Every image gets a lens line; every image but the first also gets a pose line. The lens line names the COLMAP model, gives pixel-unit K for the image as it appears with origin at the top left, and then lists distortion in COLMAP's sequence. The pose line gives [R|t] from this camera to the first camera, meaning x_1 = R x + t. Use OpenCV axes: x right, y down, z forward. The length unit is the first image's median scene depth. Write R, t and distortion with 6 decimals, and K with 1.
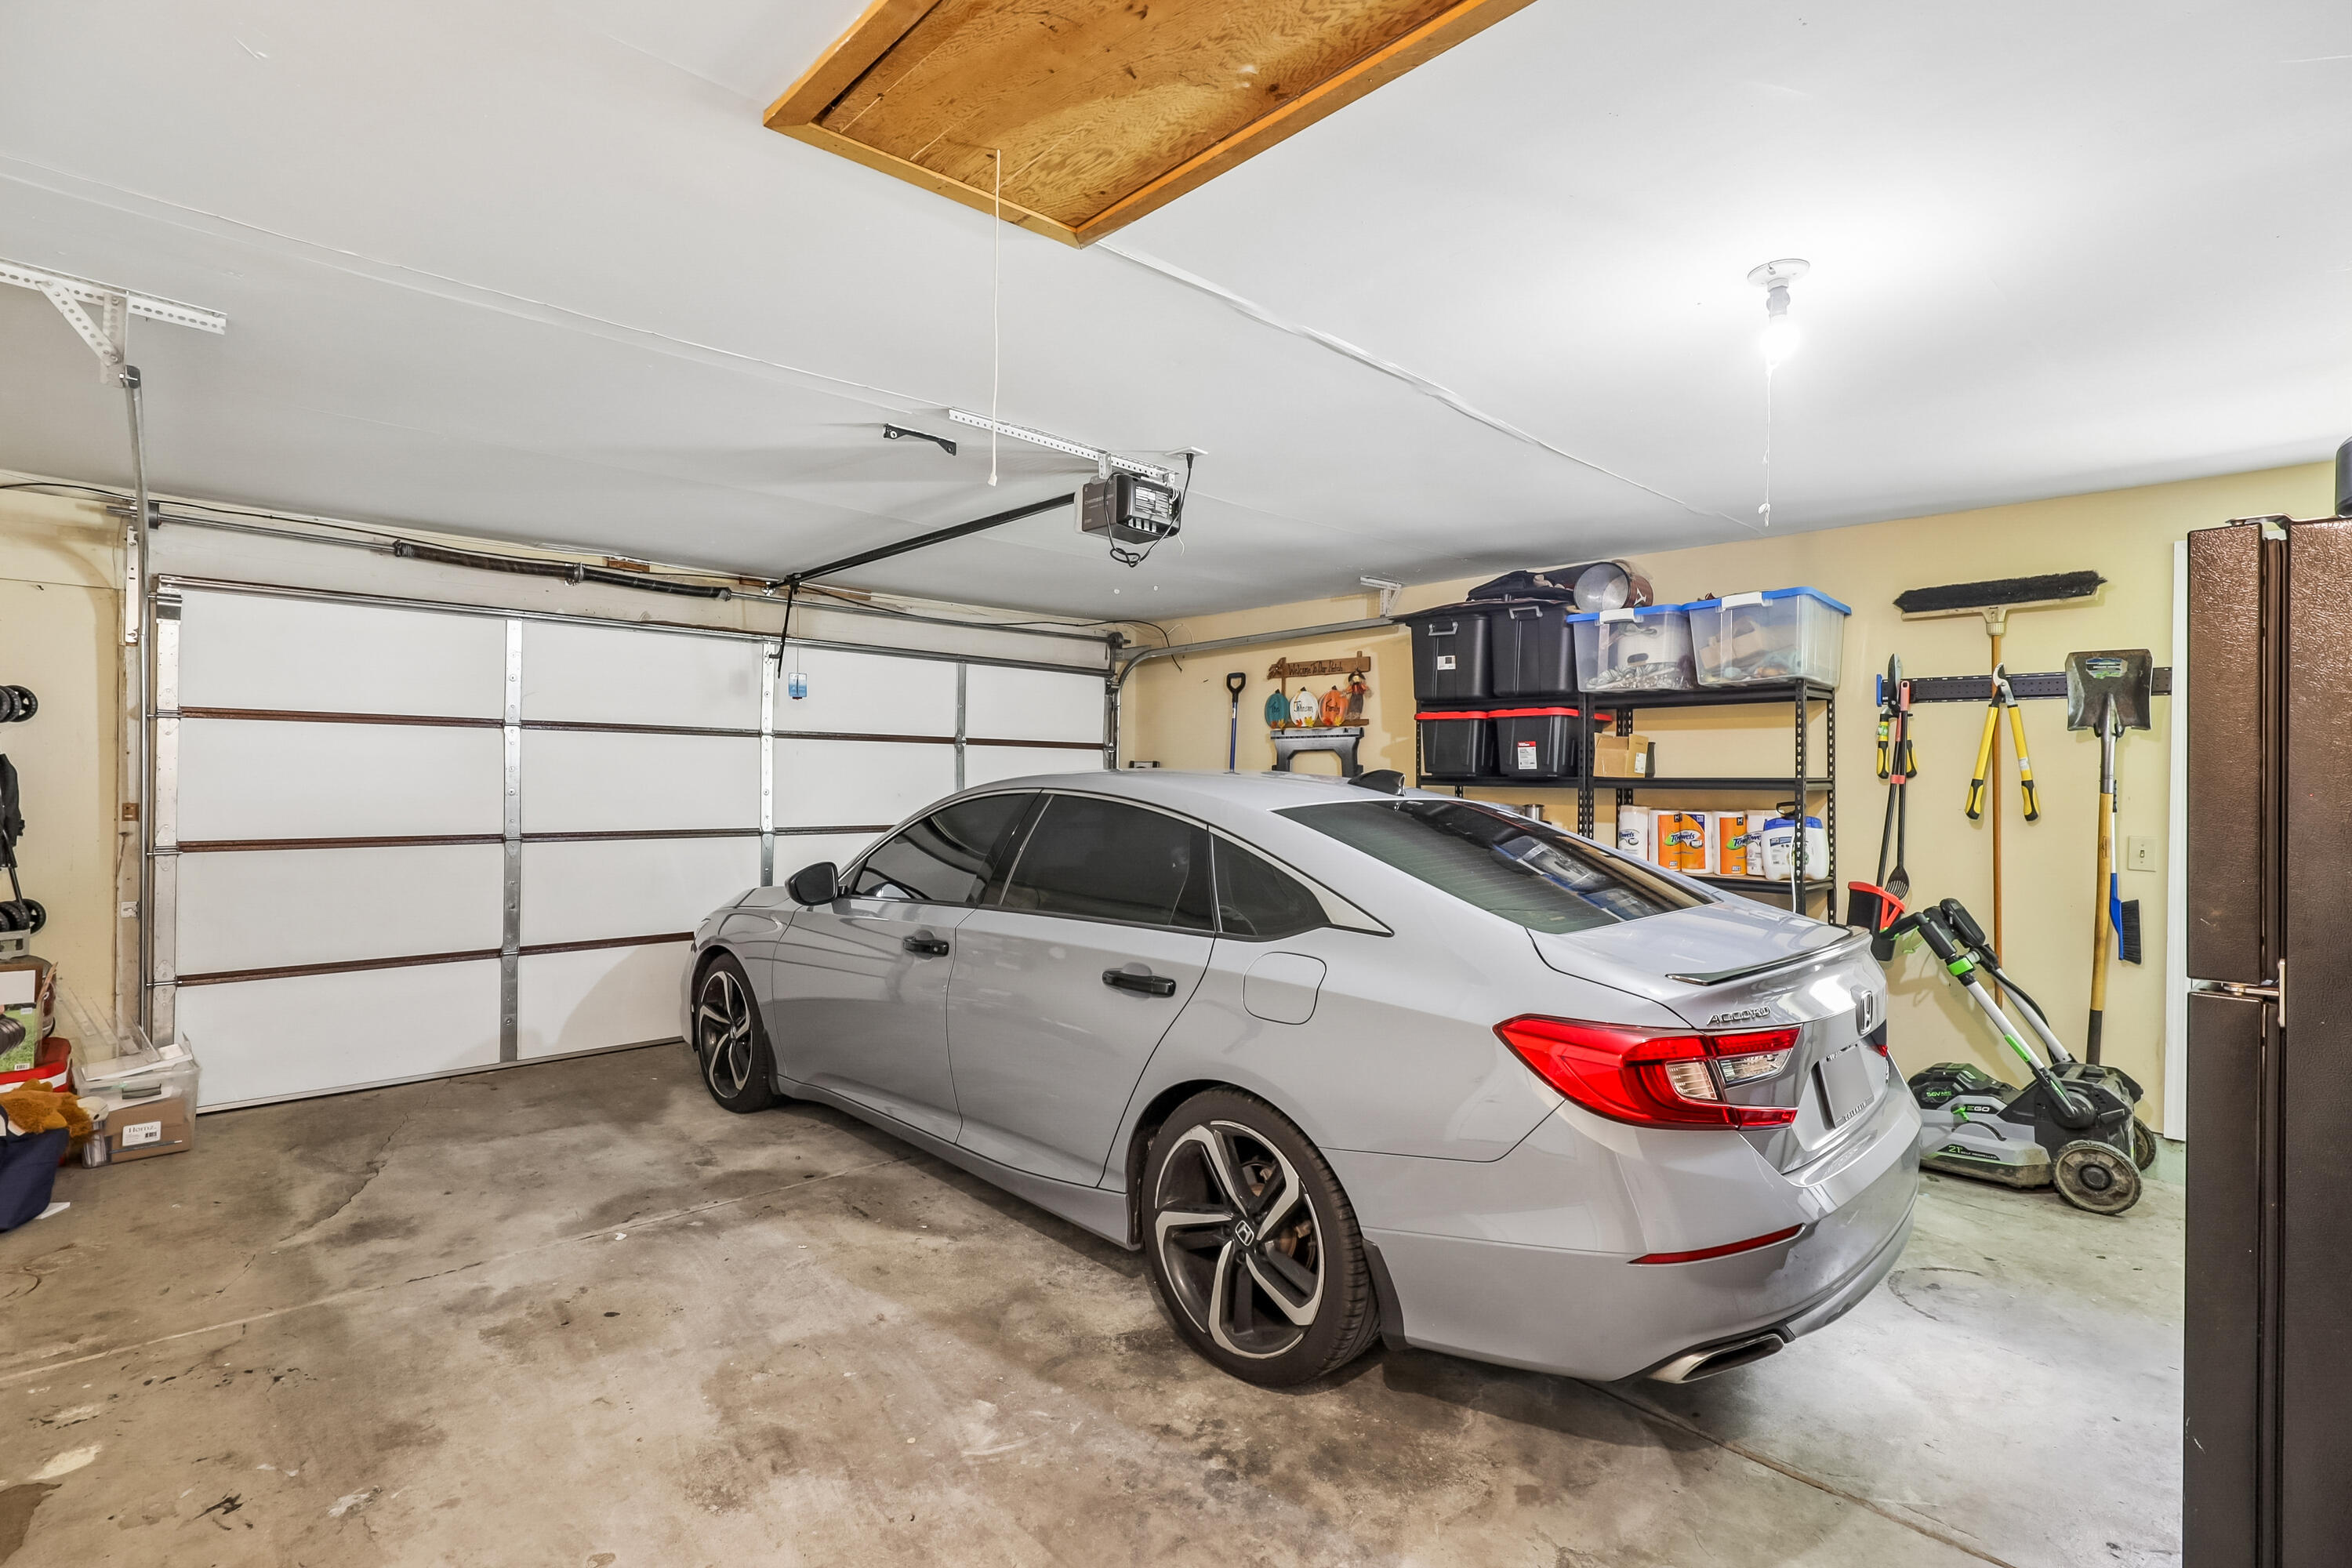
lens RADIAL K [[1105.6, 0, 1175.8], [0, 1105.6, 778.6], [0, 0, 1]] dist [0.002645, 0.001038]
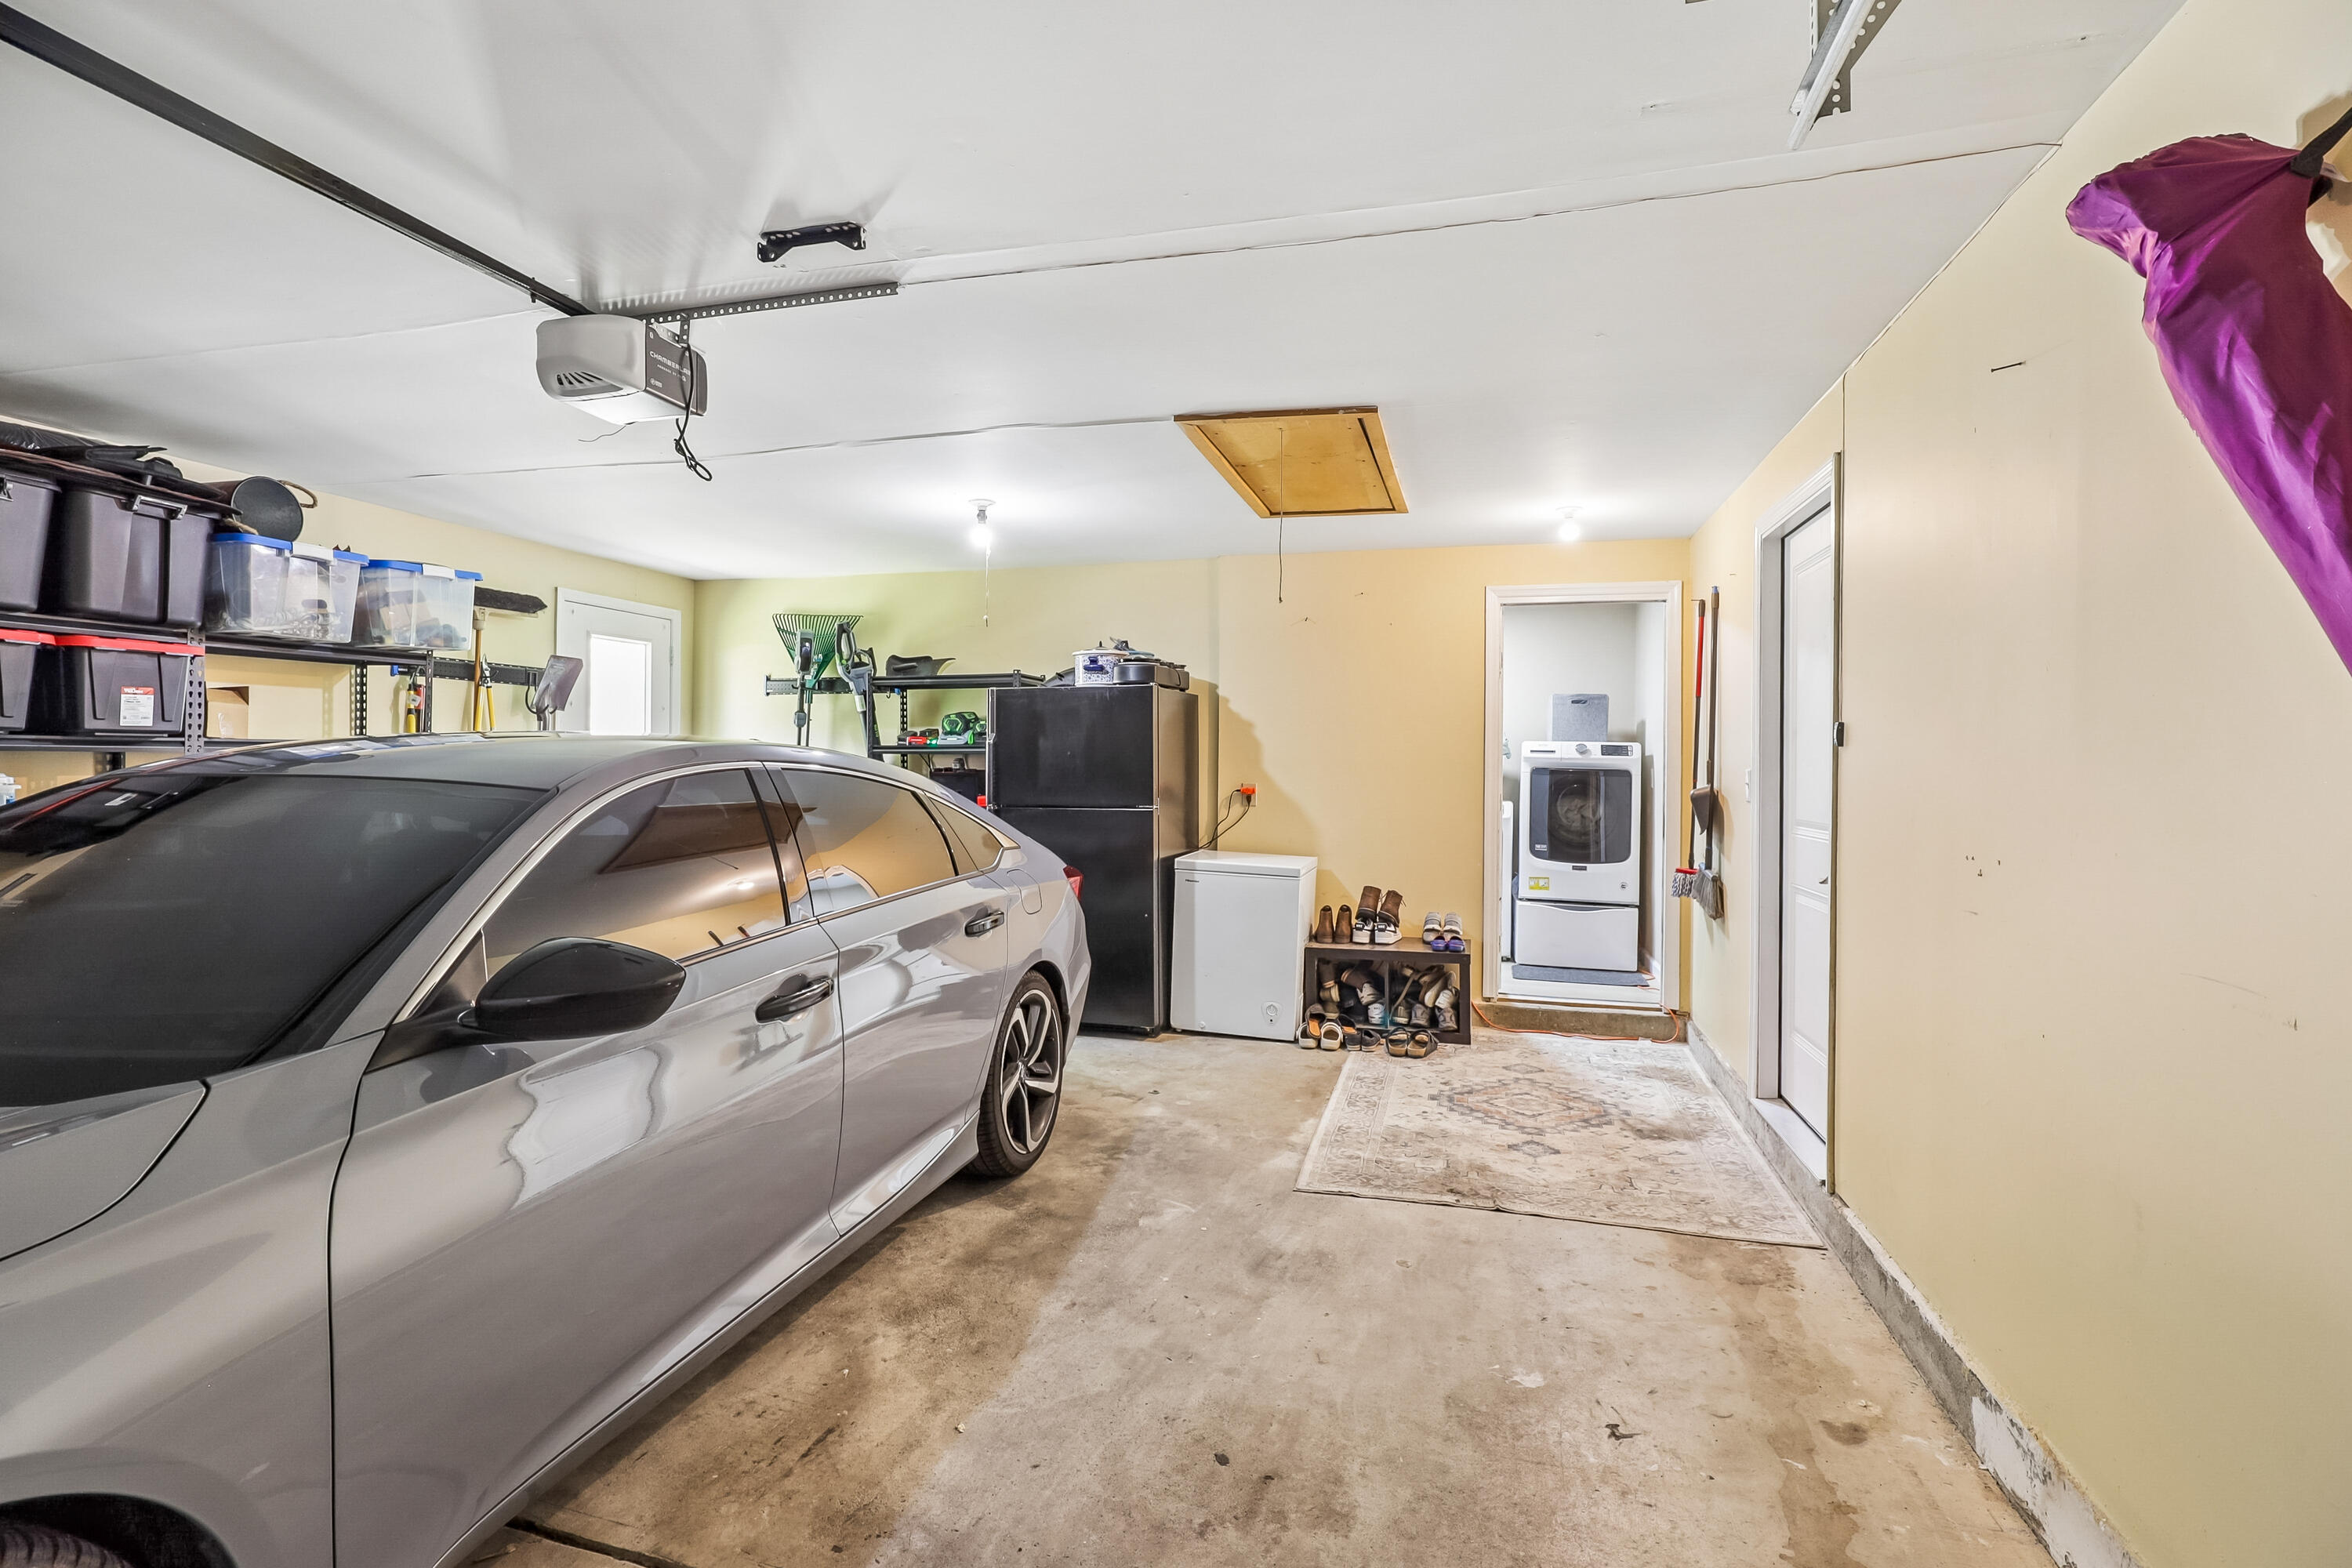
lens RADIAL K [[1105.6, 0, 1172.2], [0, 1105.6, 775.9], [0, 0, 1]] dist [0.002645, 0.001038]
pose [[-0.522260, -0.029718, 0.852268, -1.197233], [-0.019257, 0.999549, 0.023053, -0.009646], [-0.852569, -0.004372, -0.522596, 1.513998]]
